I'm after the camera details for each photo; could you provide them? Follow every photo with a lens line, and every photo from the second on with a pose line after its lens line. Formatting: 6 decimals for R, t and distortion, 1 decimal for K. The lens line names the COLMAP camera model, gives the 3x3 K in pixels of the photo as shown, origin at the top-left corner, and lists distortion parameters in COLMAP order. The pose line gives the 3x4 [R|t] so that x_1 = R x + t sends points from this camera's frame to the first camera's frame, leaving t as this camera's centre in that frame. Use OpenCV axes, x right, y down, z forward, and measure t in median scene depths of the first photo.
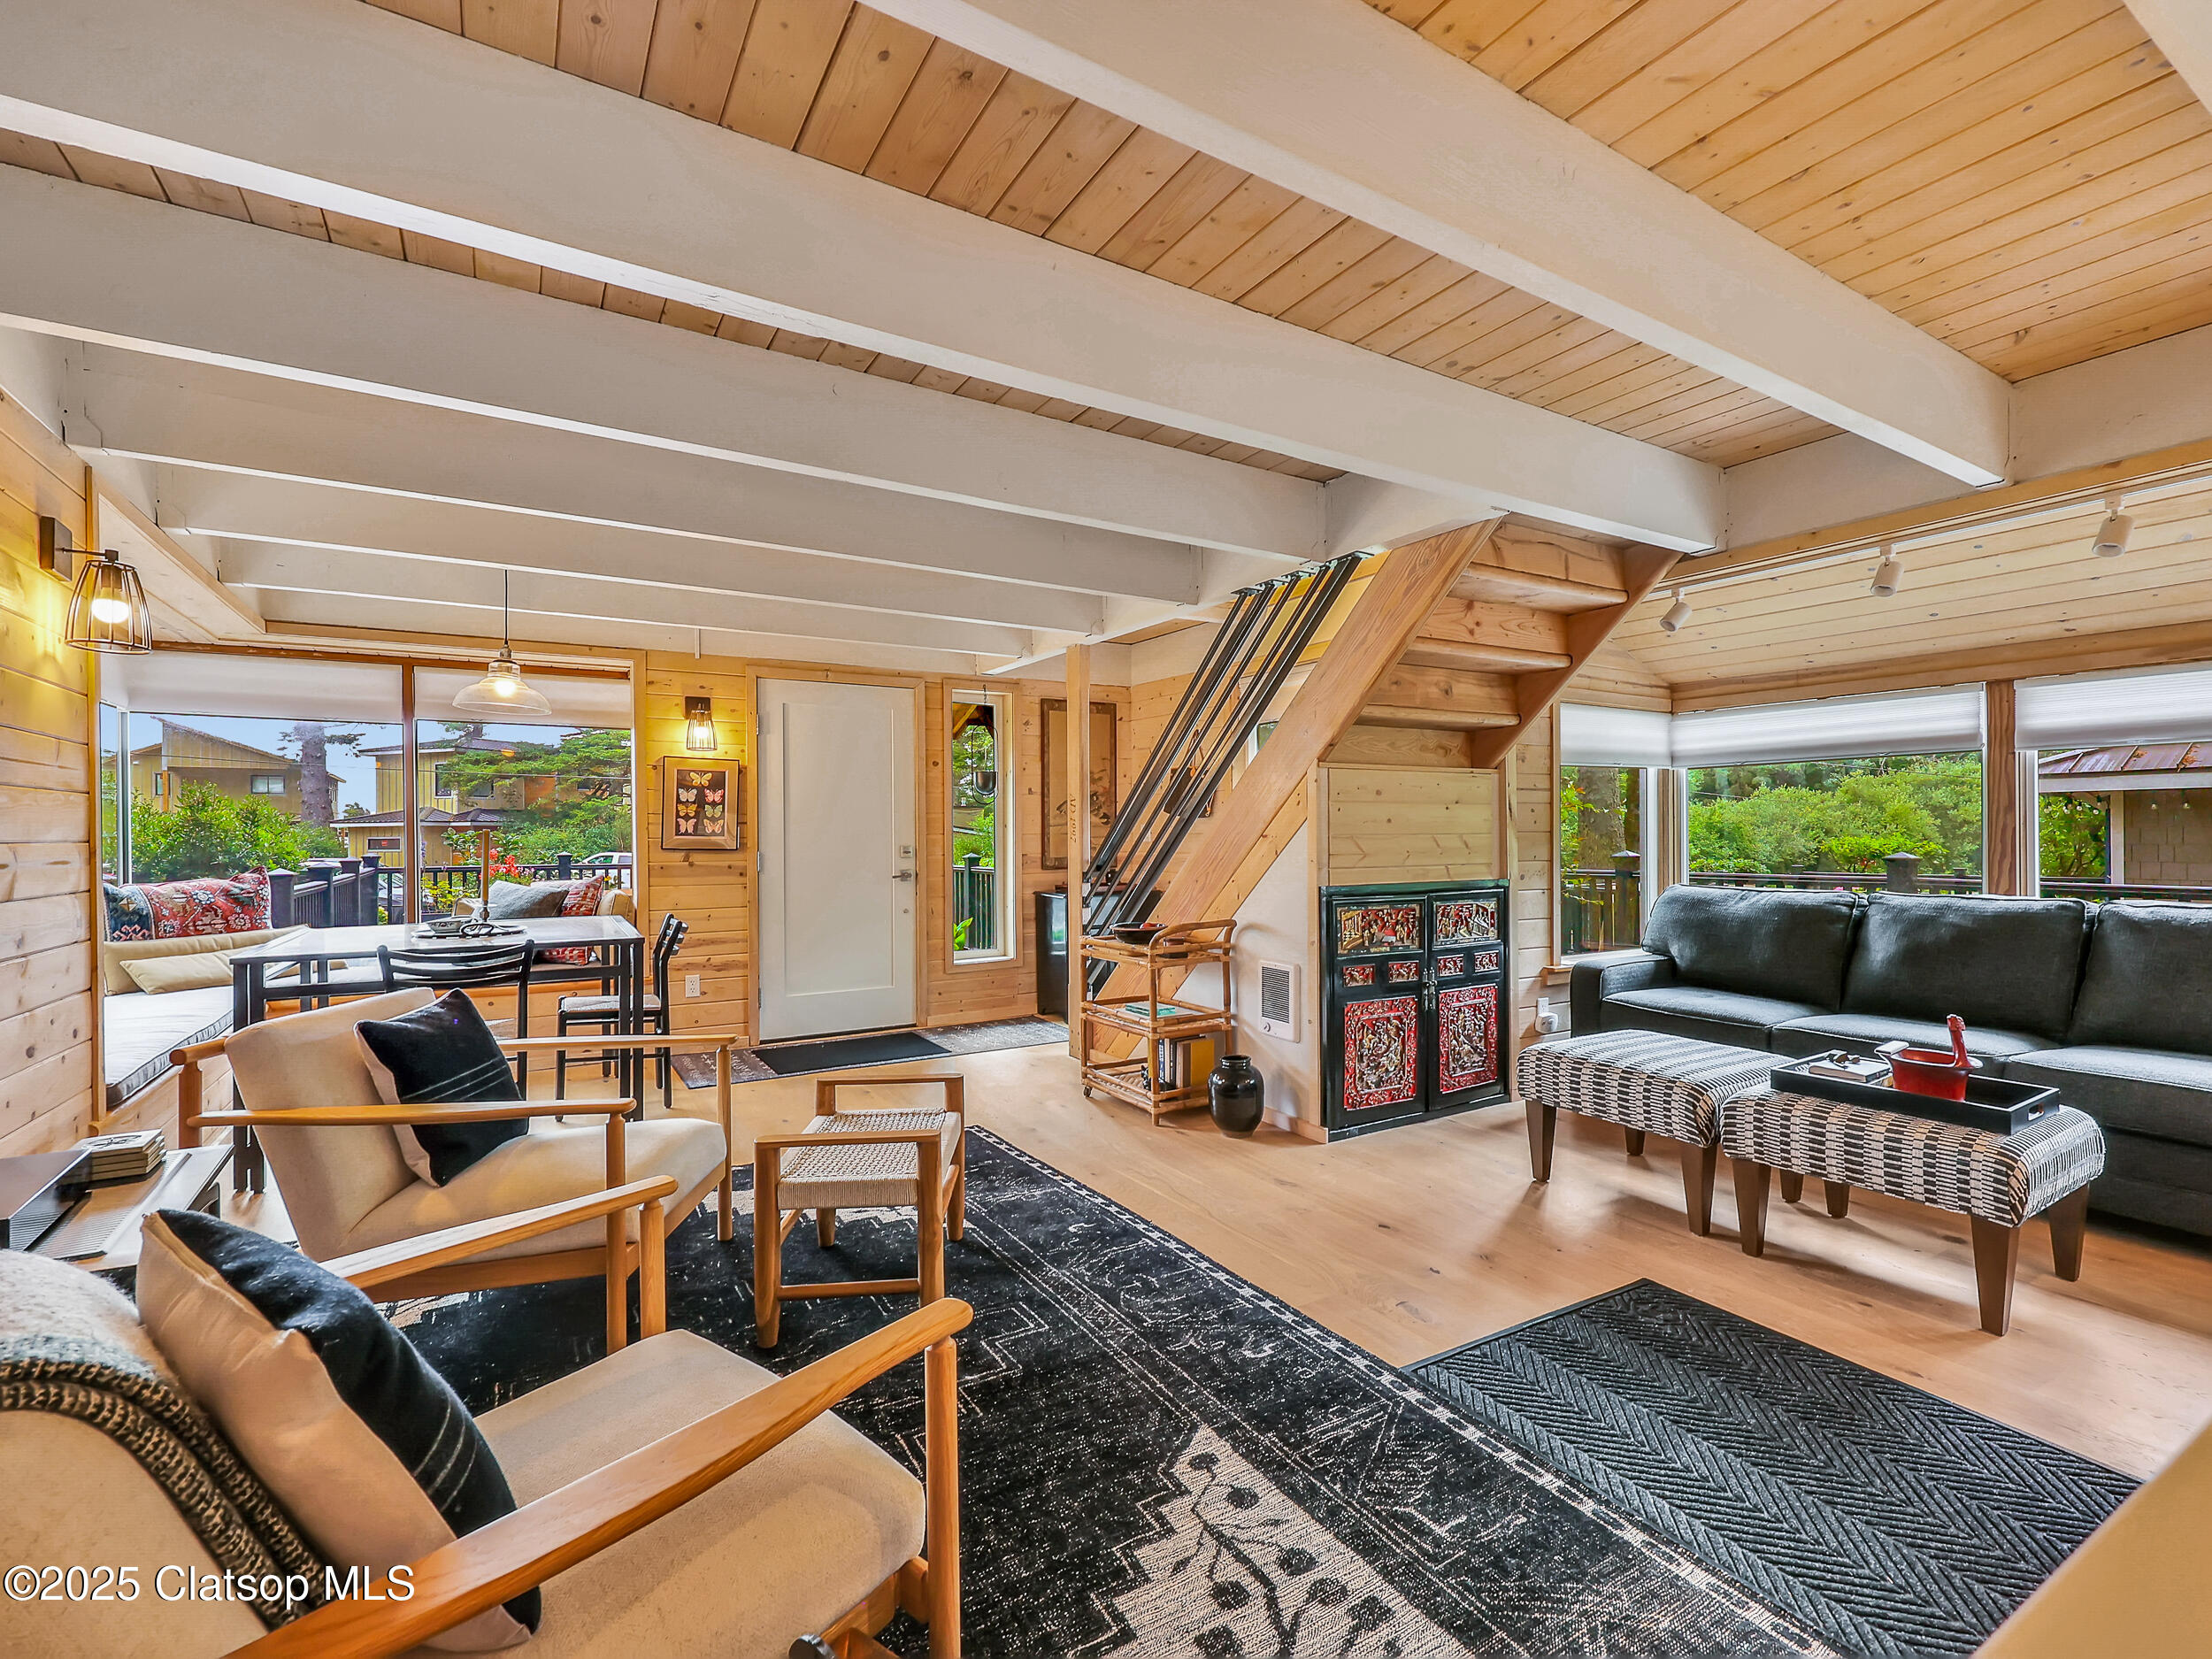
lens RADIAL K [[988.7, 0, 1106.0], [0, 988.7, 829.5], [0, 0, 1]] dist [0.000593, 0.000339]
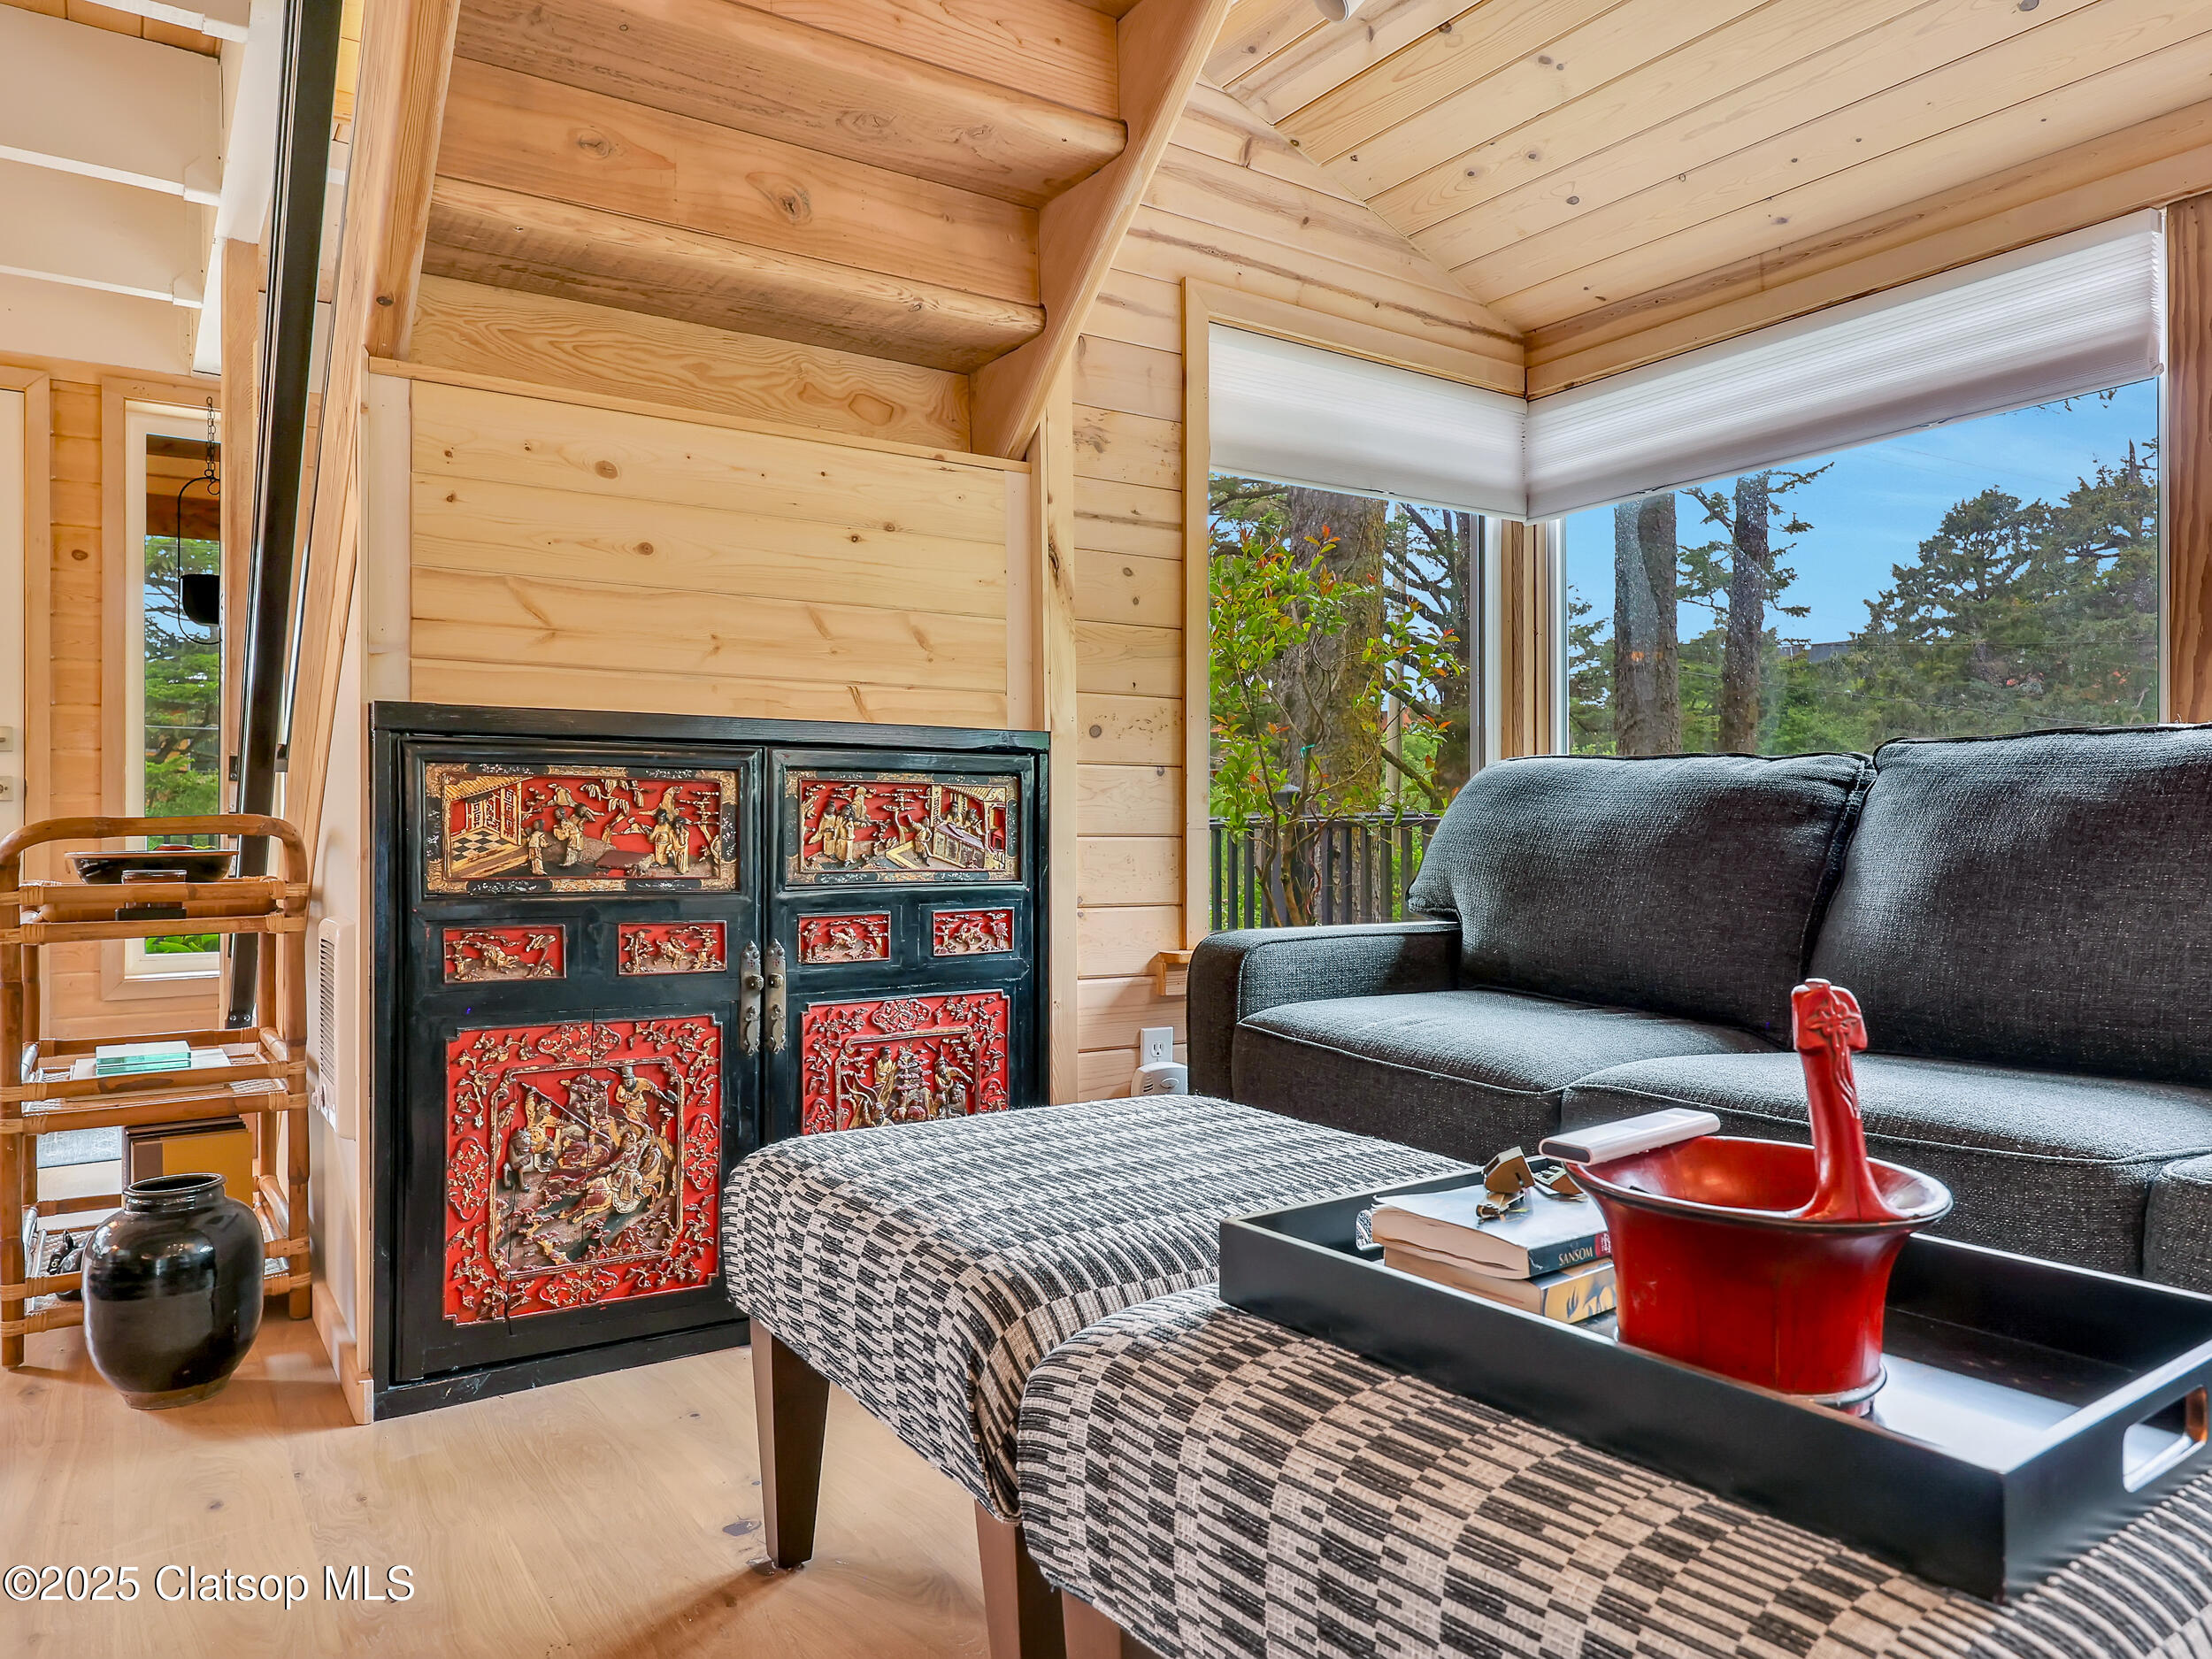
lens RADIAL K [[1458.8, 0, 1106.0], [0, 1458.8, 829.5], [0, 0, 1]] dist [0.005690, 0.001305]
pose [[0.998608, 0.001212, 0.052732, 0.427361], [-0.001232, 0.999999, 0.000348, 0.096502], [-0.052732, -0.000412, 0.998609, 0.429798]]
